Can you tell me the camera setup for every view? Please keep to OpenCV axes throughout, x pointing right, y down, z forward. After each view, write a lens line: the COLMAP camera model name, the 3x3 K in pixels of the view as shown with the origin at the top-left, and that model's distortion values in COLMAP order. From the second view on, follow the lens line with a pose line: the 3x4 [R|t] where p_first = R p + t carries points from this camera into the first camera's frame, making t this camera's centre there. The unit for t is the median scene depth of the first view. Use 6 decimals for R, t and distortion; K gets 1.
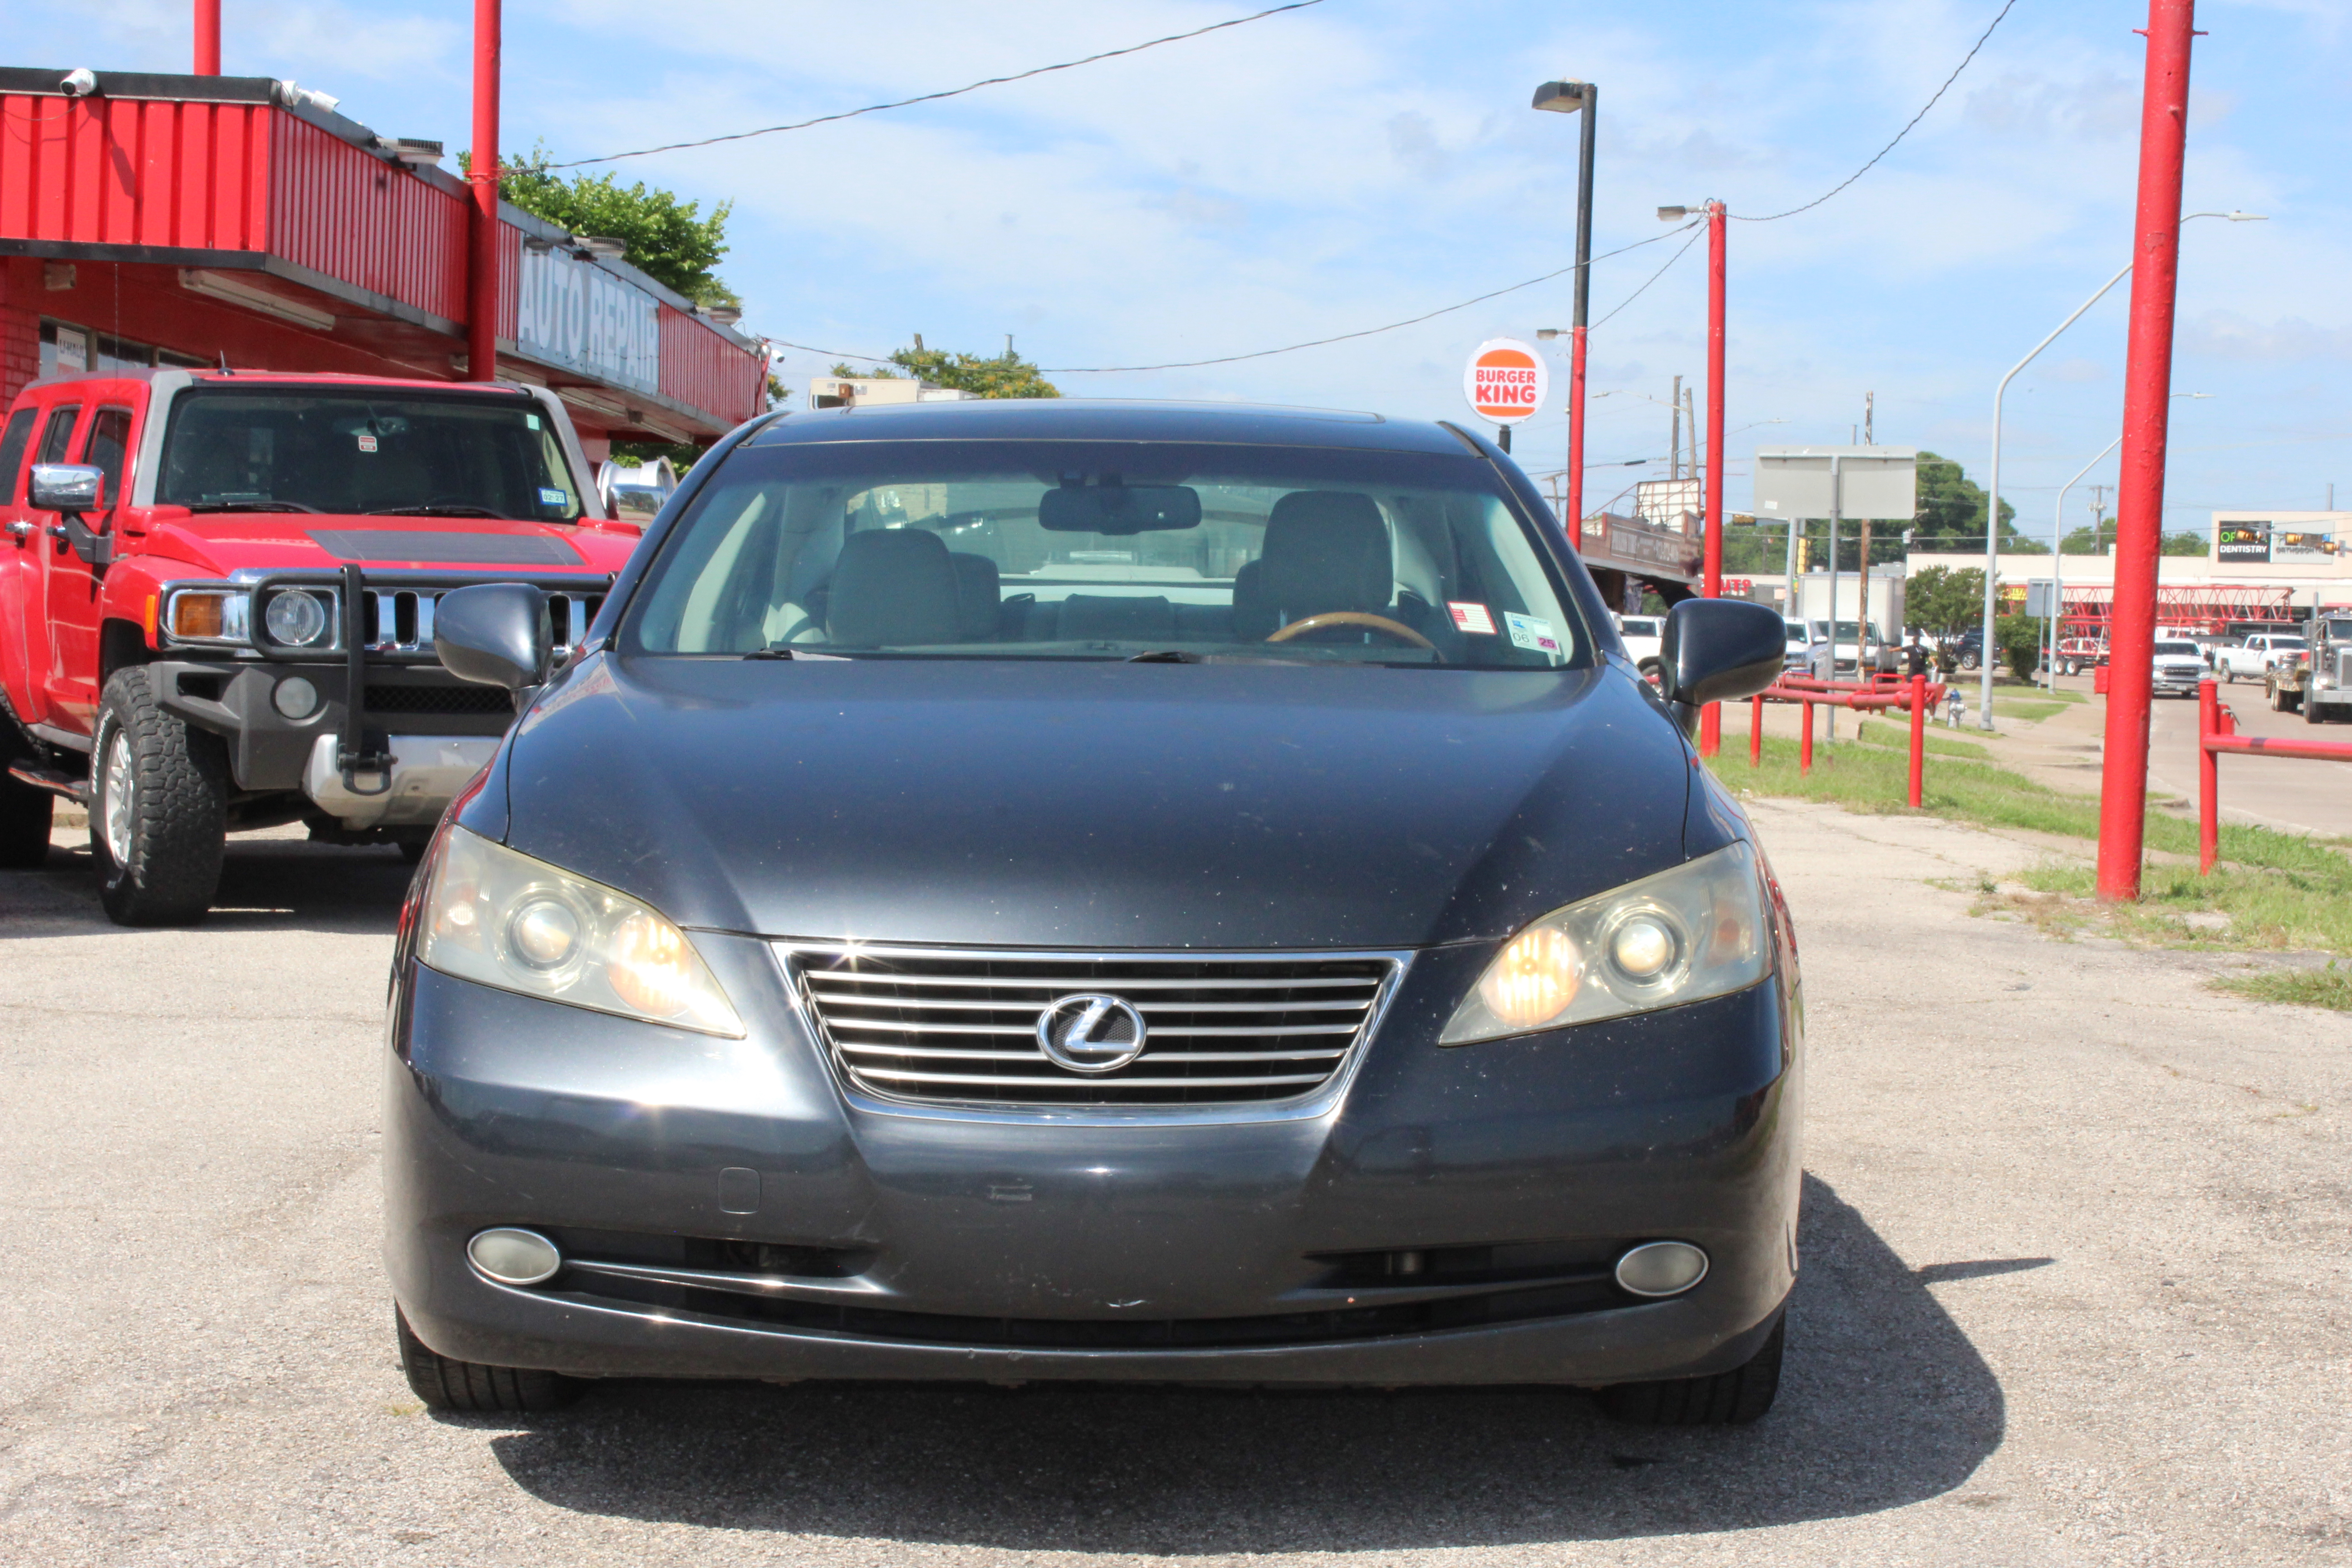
lens RADIAL K [[4292.6, 0, 1169.5], [0, 4292.6, 790.6], [0, 0, 1]] dist [0.044082, 0.000000]
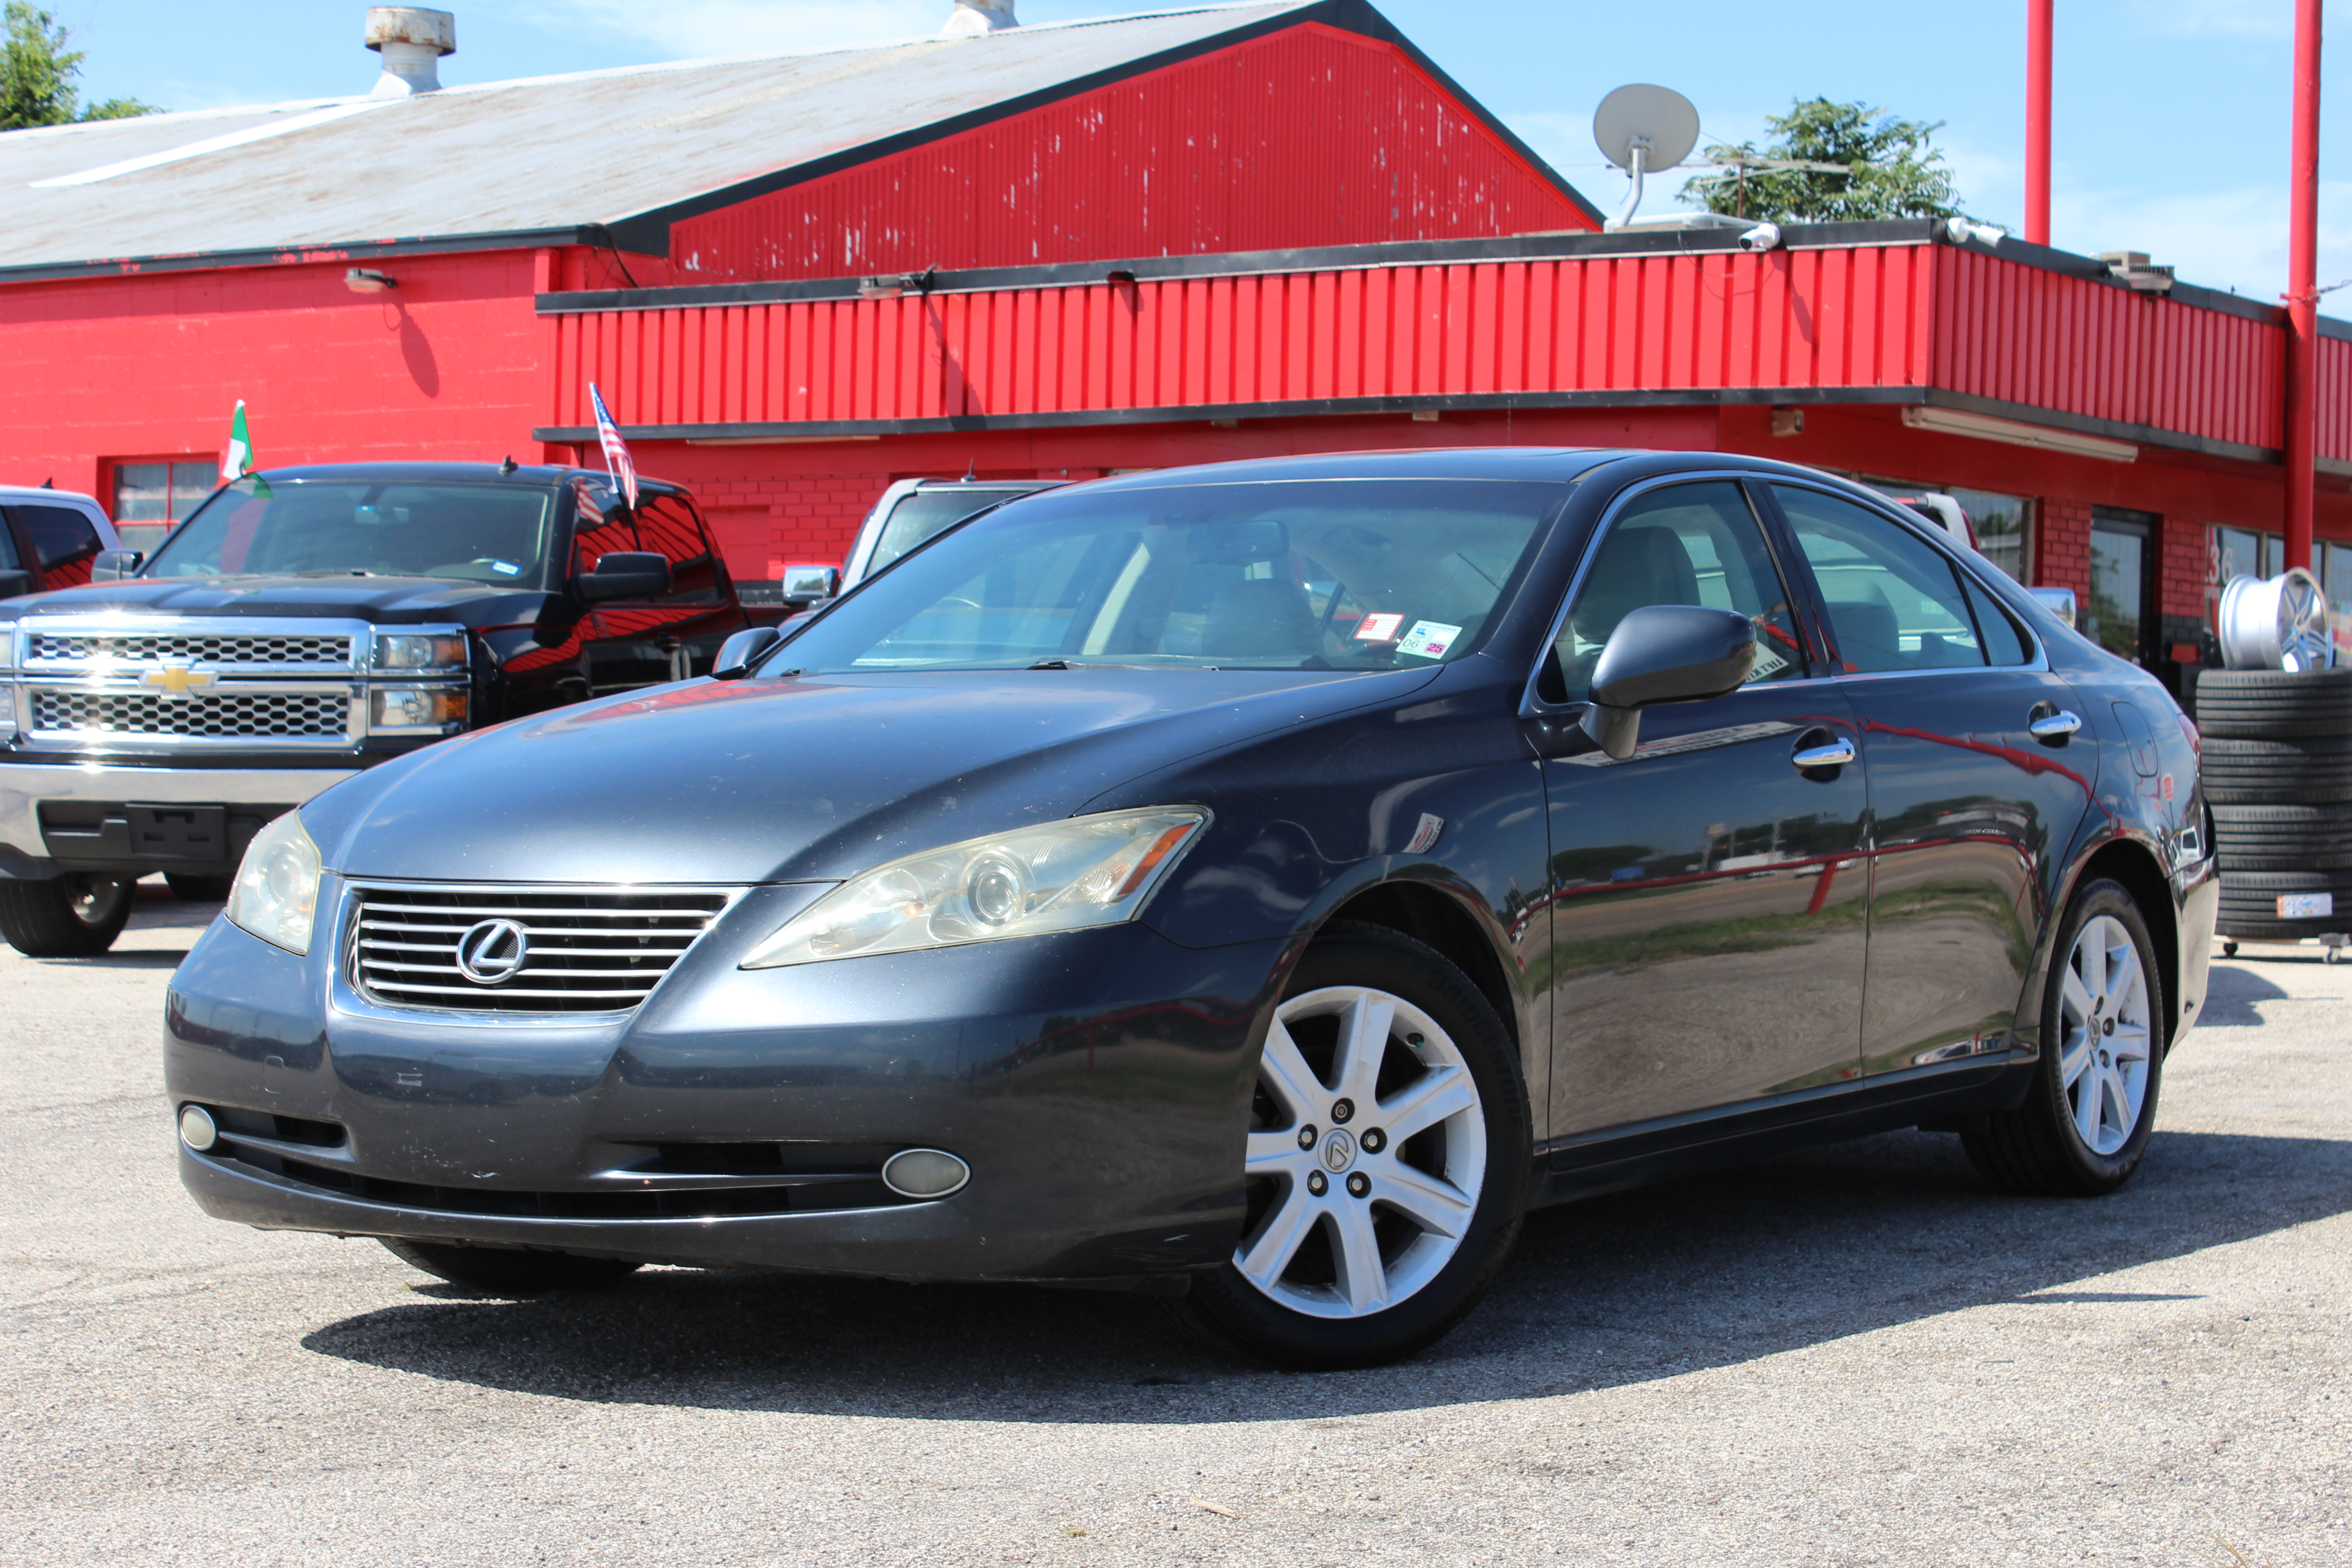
lens RADIAL K [[4464.9, 0, 1175.9], [0, 4464.9, 786.0], [0, 0, 1]] dist [0.056581, 0.000000]
pose [[0.824710, -0.010304, -0.565462, 0.608009], [-0.015590, 0.999040, -0.040943, 0.041882], [0.565341, 0.042582, 0.823757, 0.054348]]
